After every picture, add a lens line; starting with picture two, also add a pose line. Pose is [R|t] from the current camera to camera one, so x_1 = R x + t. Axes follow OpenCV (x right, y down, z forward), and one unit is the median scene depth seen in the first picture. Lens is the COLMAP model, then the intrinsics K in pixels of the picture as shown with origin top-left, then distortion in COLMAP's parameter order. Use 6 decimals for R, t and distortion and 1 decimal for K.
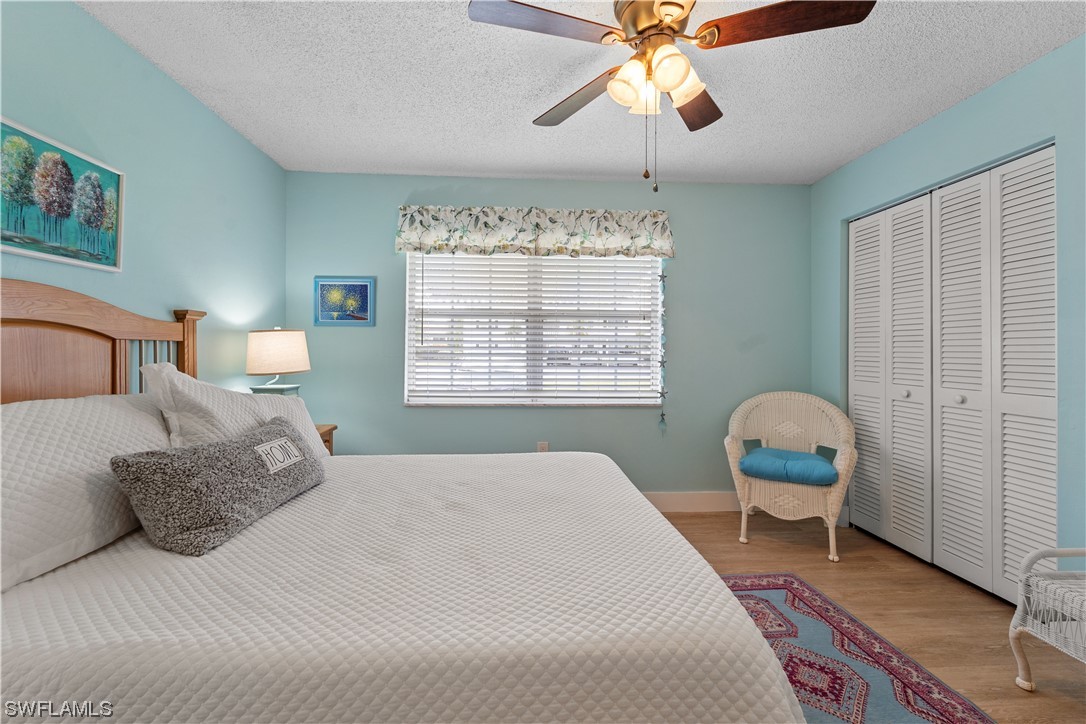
lens RADIAL K [[464.1, 0, 531.8], [0, 464.1, 360.9], [0, 0, 1]] dist [-0.000419, -0.000665]
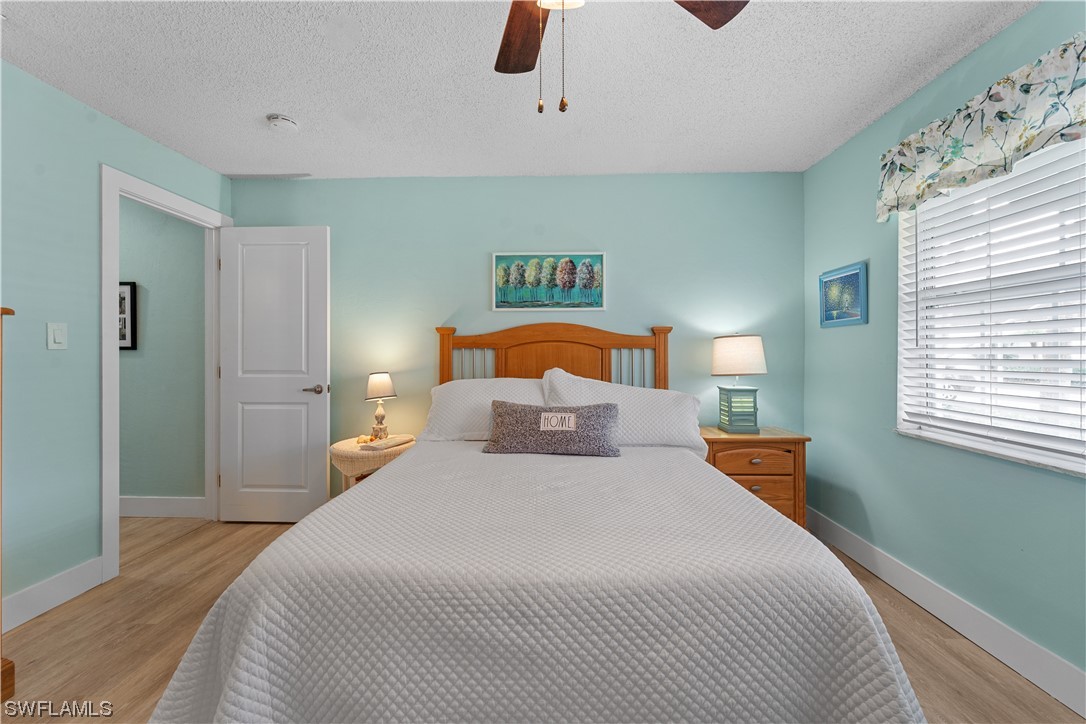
lens RADIAL K [[445.6, 0, 541.0], [0, 445.6, 362.0], [0, 0, 1]] dist [0.024433, -0.000139]
pose [[-0.078122, 0.014837, -0.996833, 0.472607], [-0.022138, 0.999617, 0.016614, -0.011009], [0.996698, 0.023366, -0.077764, 0.530178]]
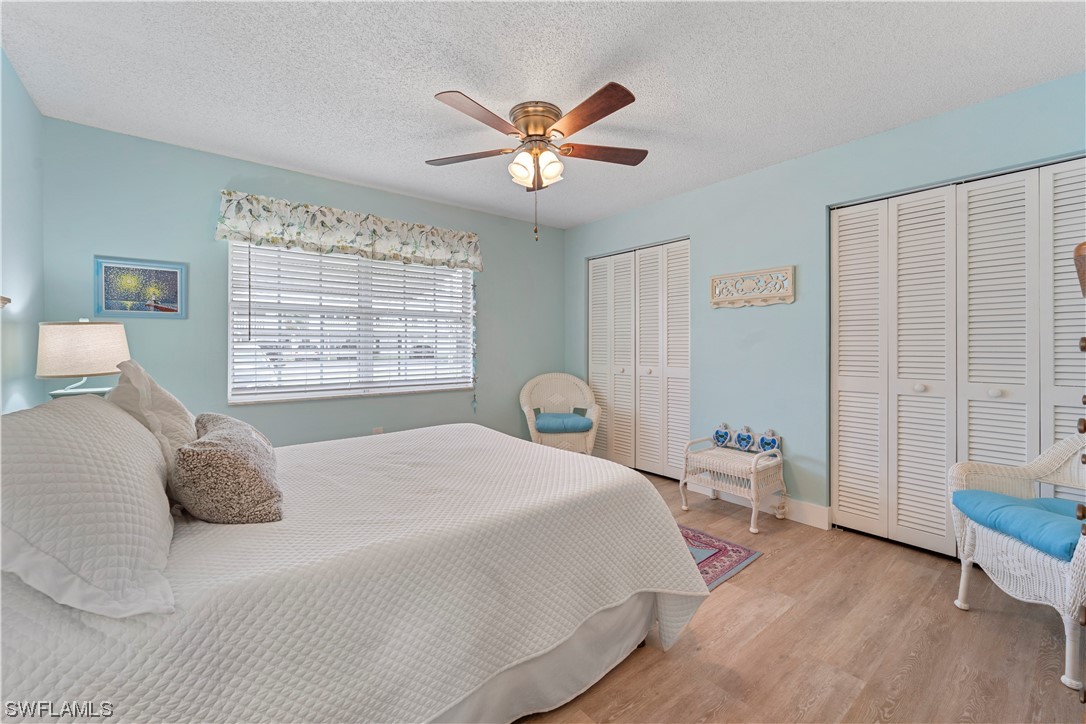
lens RADIAL K [[459.7, 0, 548.7], [0, 459.7, 371.3], [0, 0, 1]] dist [0.000357, 0.000046]
pose [[0.800226, -0.039786, 0.598377, -0.325716], [0.018255, 0.998951, 0.042007, 0.001191], [-0.599420, -0.022691, 0.800113, -0.130889]]
